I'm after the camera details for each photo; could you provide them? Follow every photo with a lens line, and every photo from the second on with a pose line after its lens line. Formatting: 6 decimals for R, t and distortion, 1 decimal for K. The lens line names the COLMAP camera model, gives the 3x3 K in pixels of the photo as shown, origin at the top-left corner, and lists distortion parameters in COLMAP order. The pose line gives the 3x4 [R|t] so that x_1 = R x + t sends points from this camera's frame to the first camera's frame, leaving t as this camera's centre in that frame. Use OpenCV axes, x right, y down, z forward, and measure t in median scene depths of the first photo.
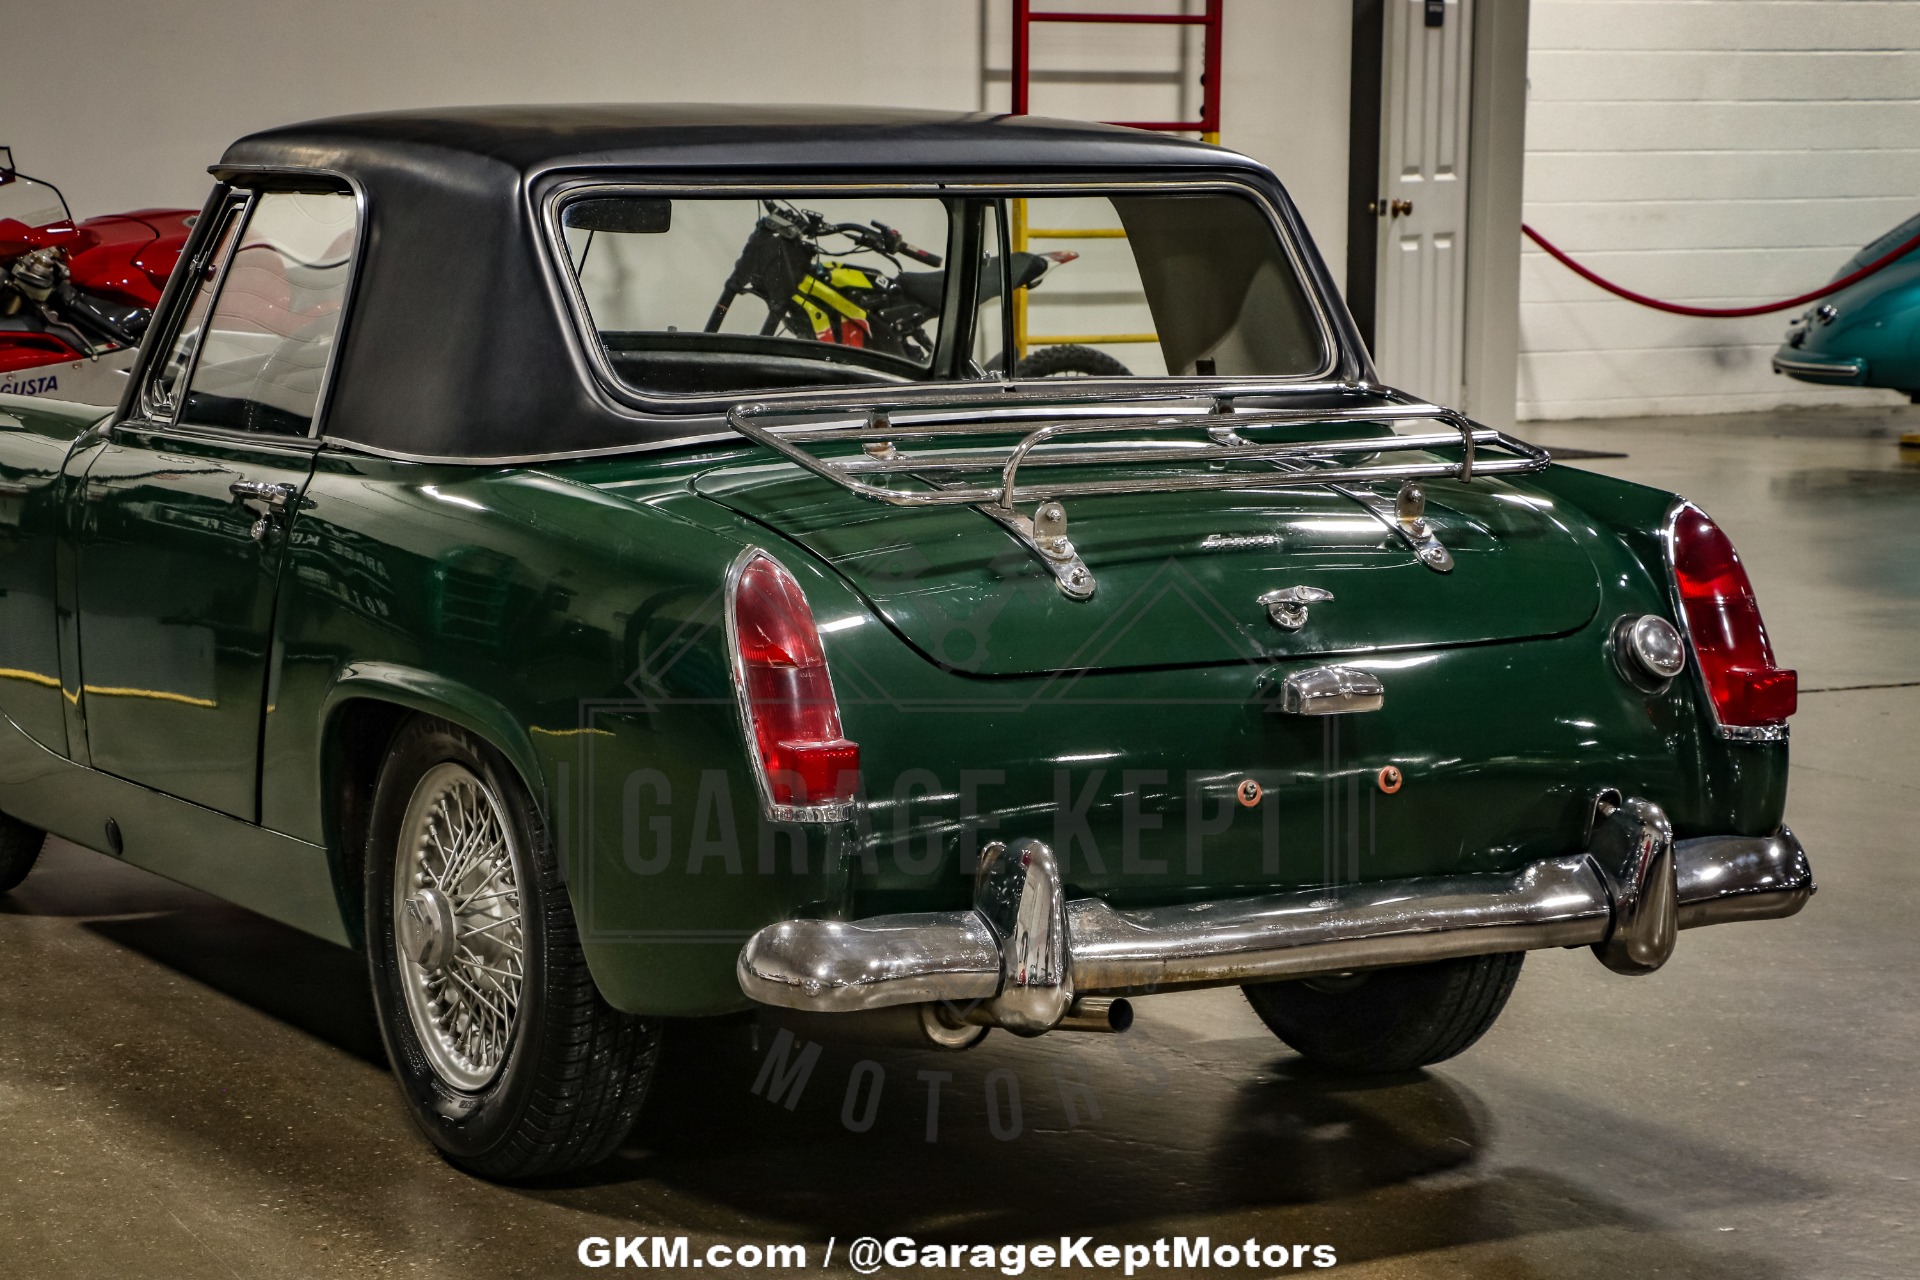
lens RADIAL K [[4240.3, 0, 960.0], [0, 4240.3, 640.0], [0, 0, 1]] dist [0.291806, 0.744813]
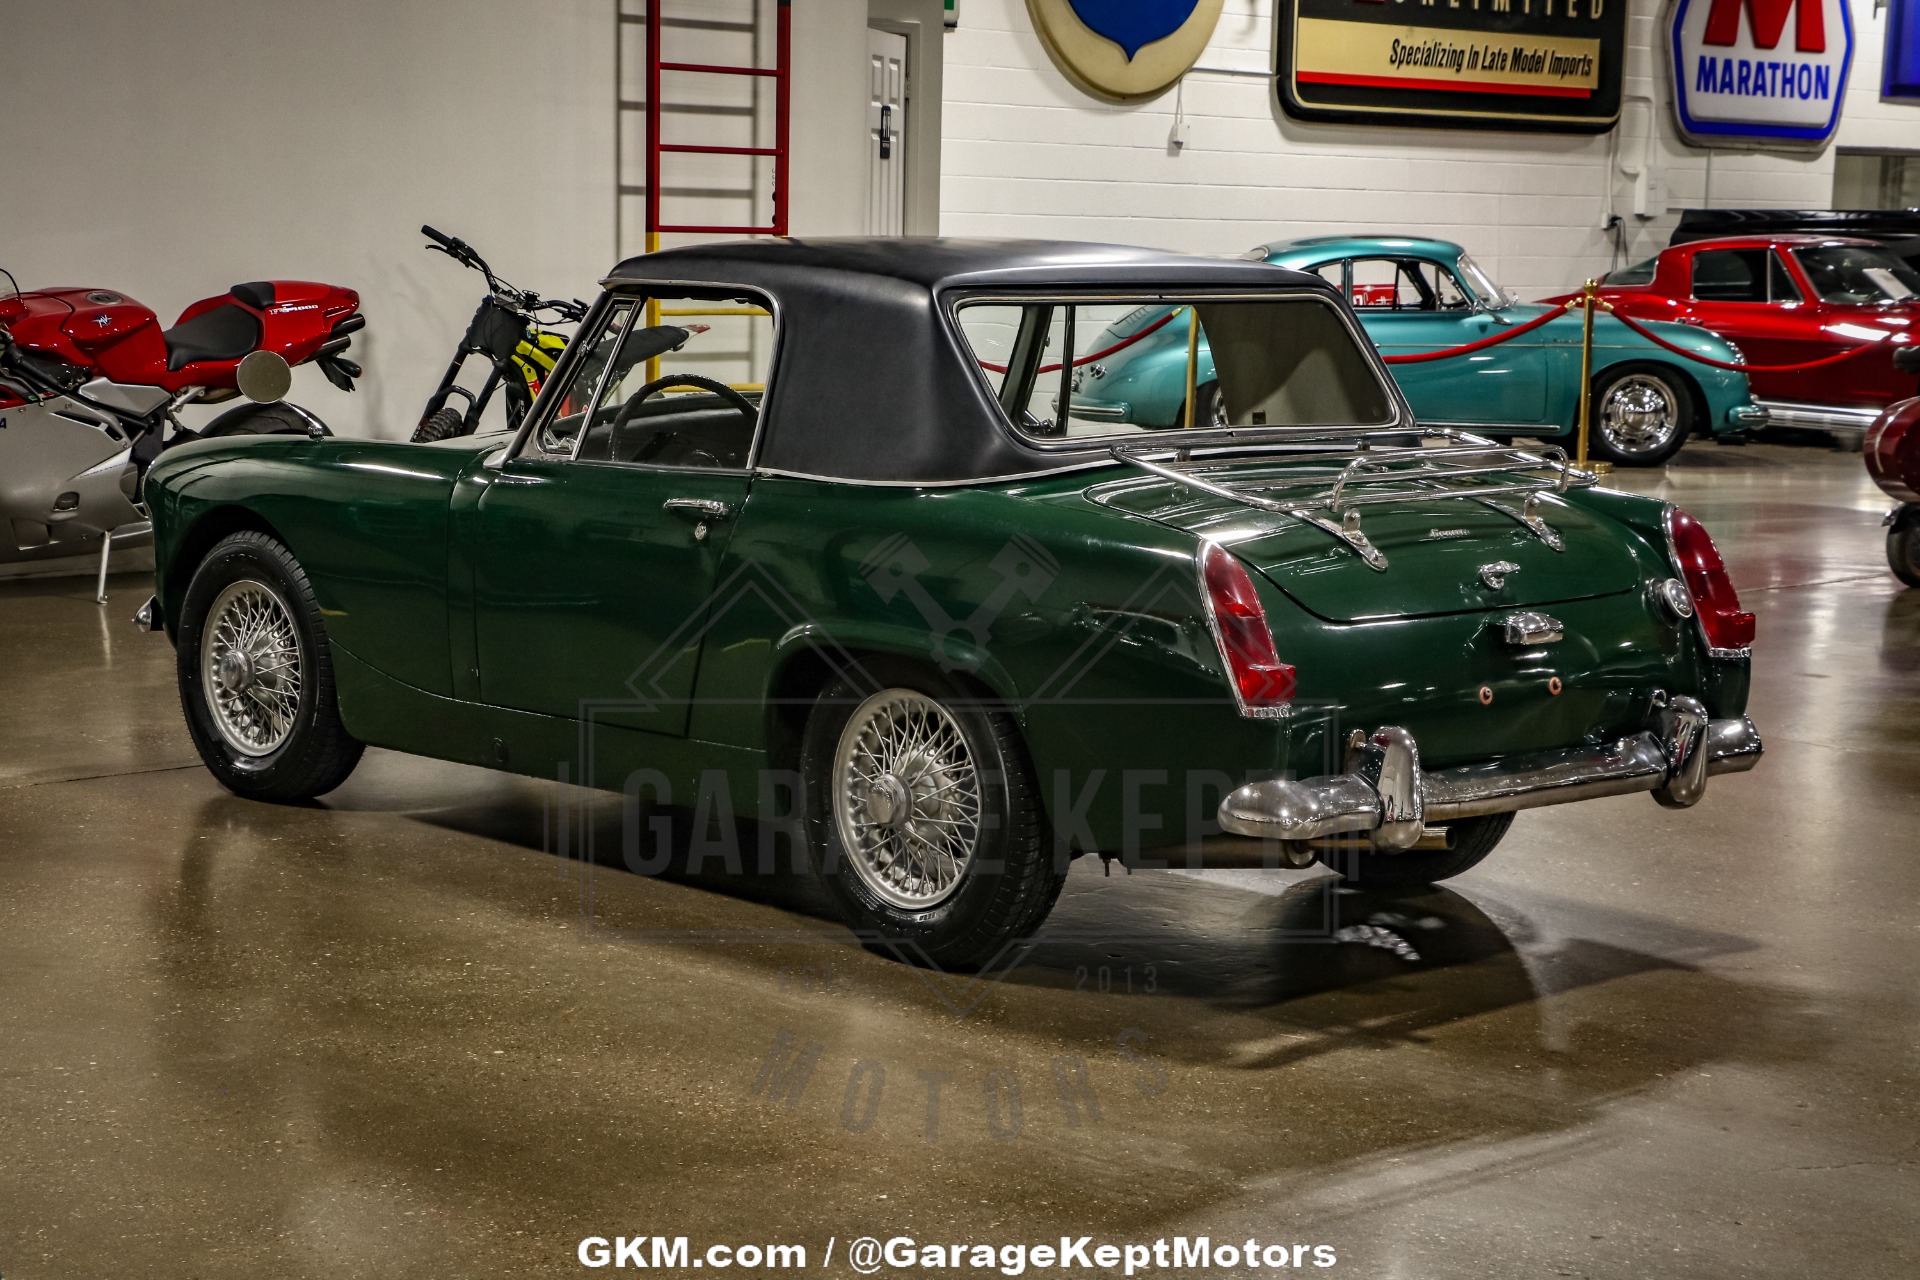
lens RADIAL K [[3297.2, 0, 960.0], [0, 3297.2, 640.0], [0, 0, 1]] dist [0.149764, 0.435262]
pose [[0.977125, -0.015075, 0.212130, -0.344945], [0.013396, 0.999867, 0.009349, 0.001812], [-0.212243, -0.006294, 0.977197, -0.126039]]
